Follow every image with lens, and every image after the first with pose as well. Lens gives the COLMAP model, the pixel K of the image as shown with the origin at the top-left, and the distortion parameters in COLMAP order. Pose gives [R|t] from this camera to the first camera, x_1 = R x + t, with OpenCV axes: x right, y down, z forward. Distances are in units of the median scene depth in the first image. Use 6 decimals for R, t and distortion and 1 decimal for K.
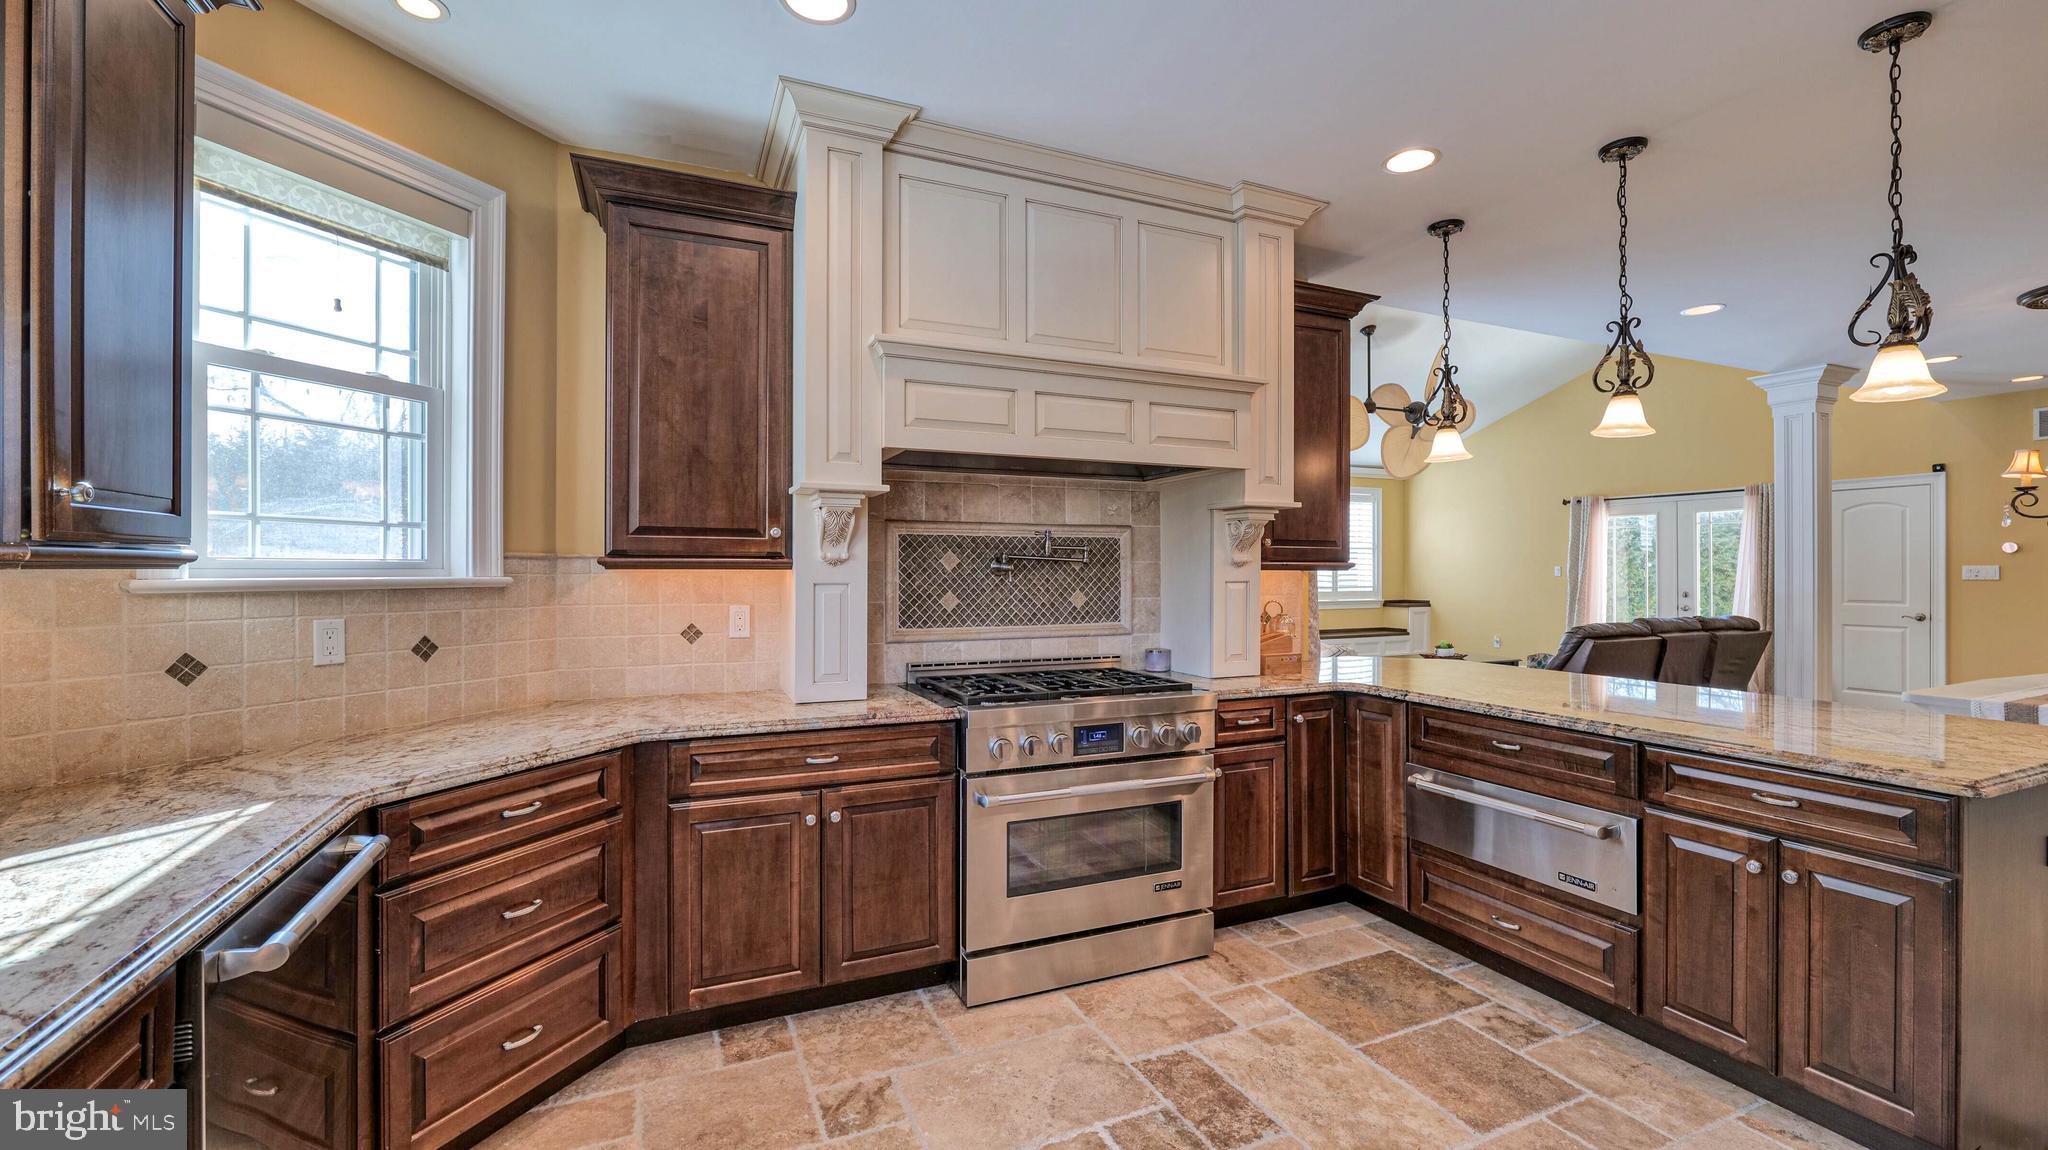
lens RADIAL K [[829.2, 0, 1014.3], [0, 829.2, 572.1], [0, 0, 1]] dist [-0.014625, 0.000863]
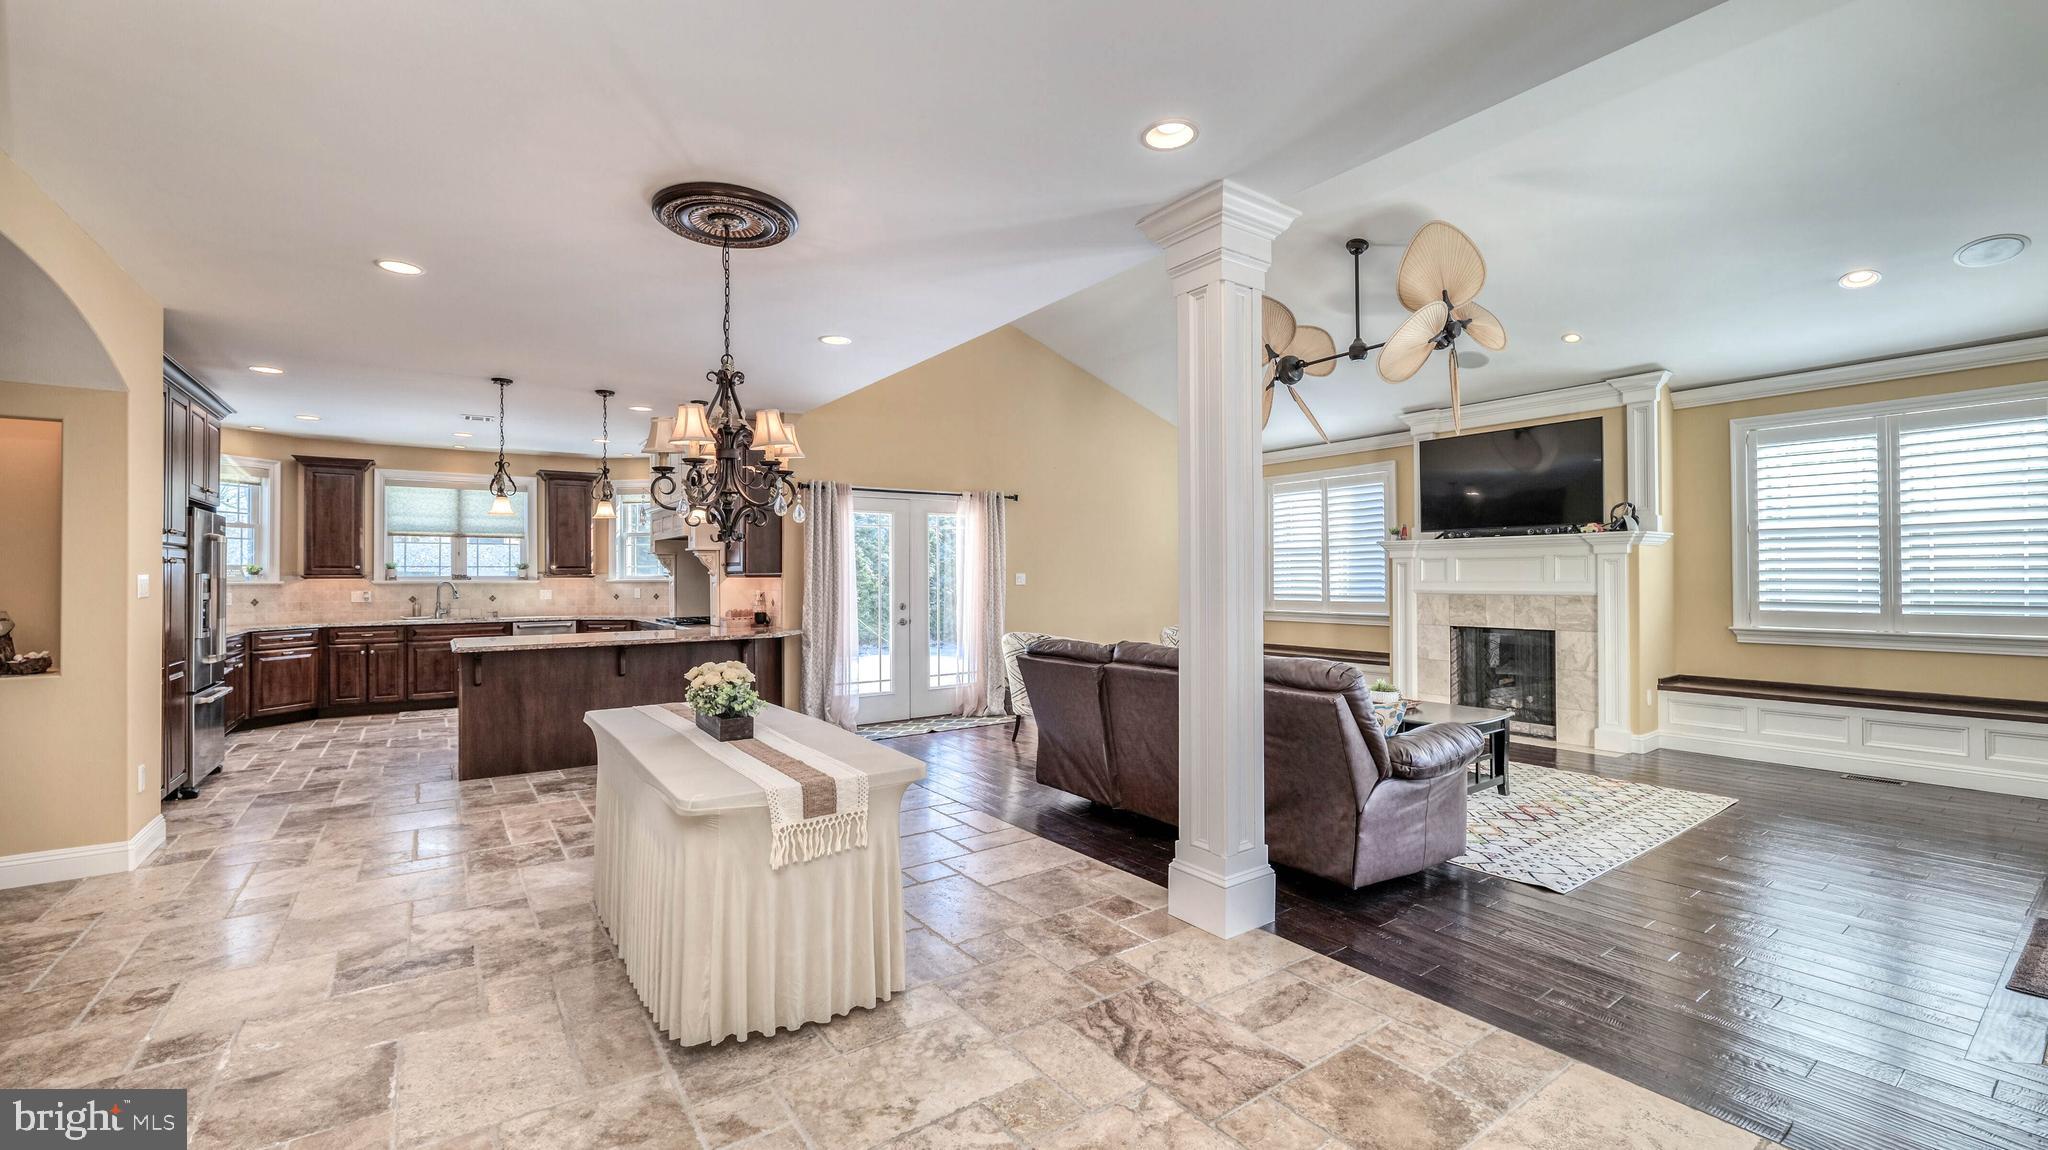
lens RADIAL K [[829.2, 0, 1014.3], [0, 829.2, 572.1], [0, 0, 1]] dist [-0.014625, 0.000863]
pose [[0.205100, -0.006466, -0.978720, 2.534451], [0.002363, 0.999979, -0.006111, -0.000833], [0.978738, -0.001060, 0.205111, 1.294858]]
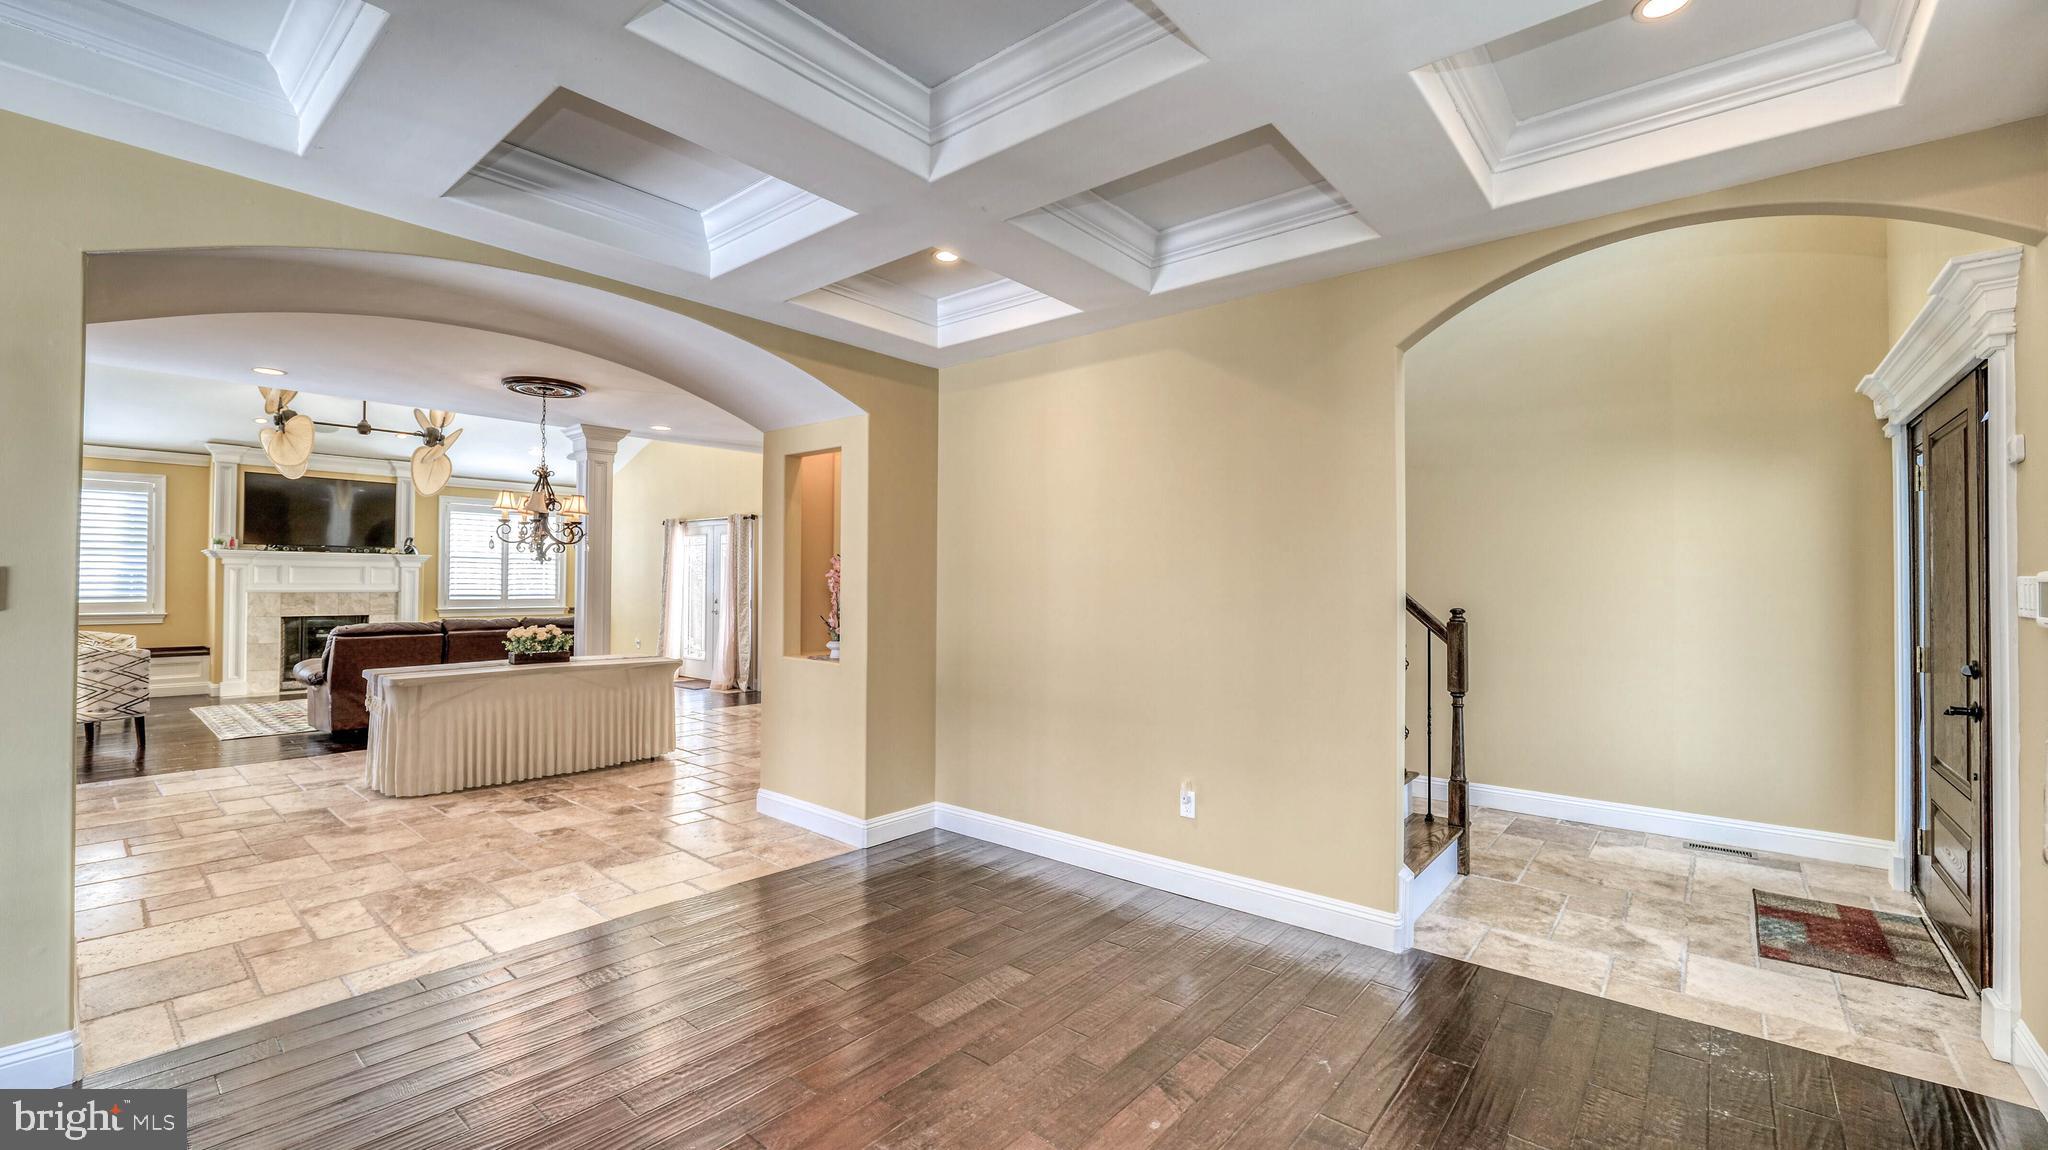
lens RADIAL K [[829.2, 0, 1014.3], [0, 829.2, 572.1], [0, 0, 1]] dist [-0.014625, 0.000863]
pose [[0.896707, 0.013526, 0.442418, 1.691381], [-0.007061, 0.999843, -0.016258, 0.002240], [-0.442568, 0.011455, 0.896662, -0.810106]]
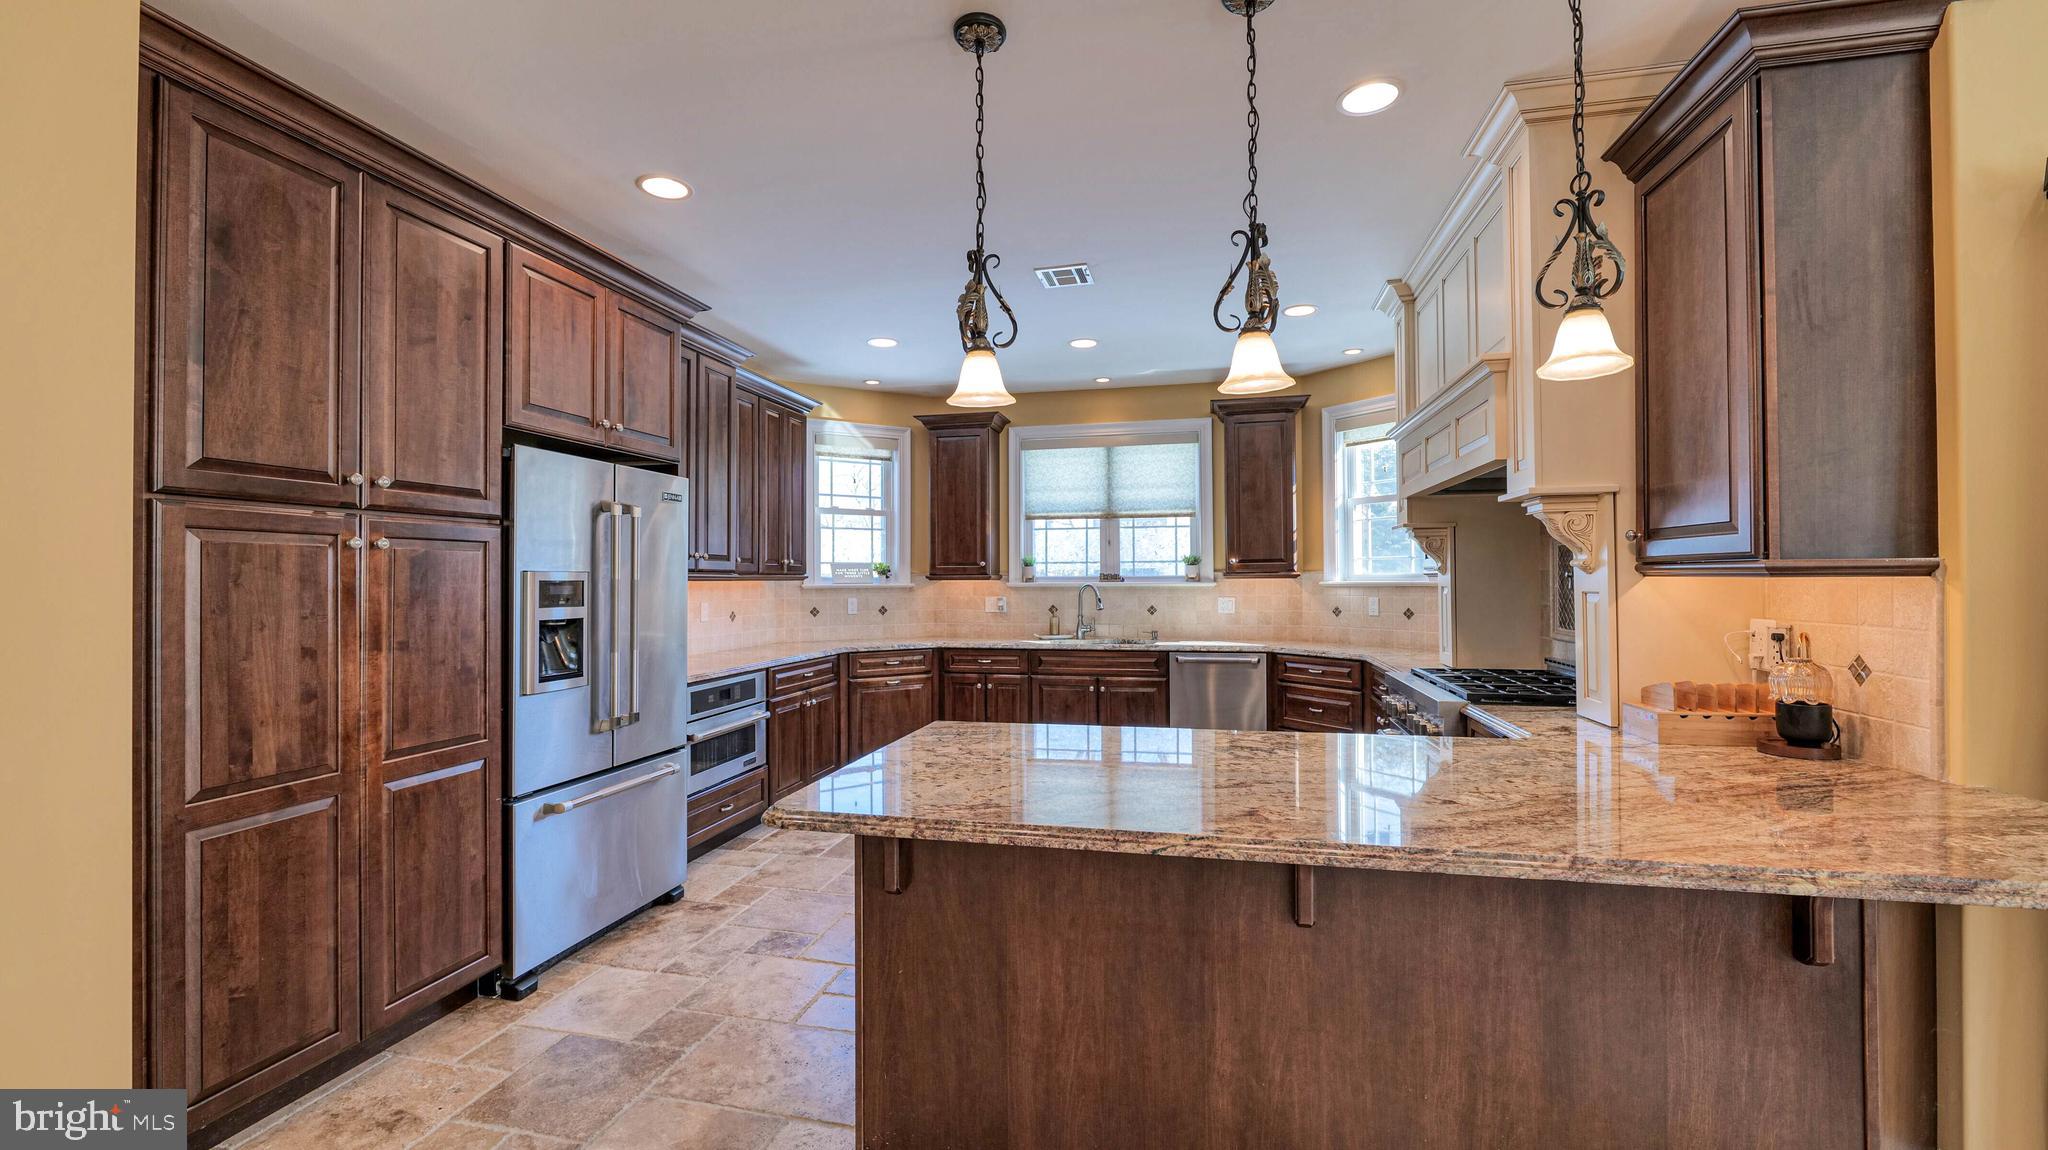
lens RADIAL K [[829.2, 0, 1014.3], [0, 829.2, 572.1], [0, 0, 1]] dist [-0.014625, 0.000863]
pose [[-0.595768, -0.005058, -0.803141, 1.136356], [0.003817, 0.999951, -0.009128, -0.001204], [0.803147, -0.008504, -0.595720, 0.993405]]
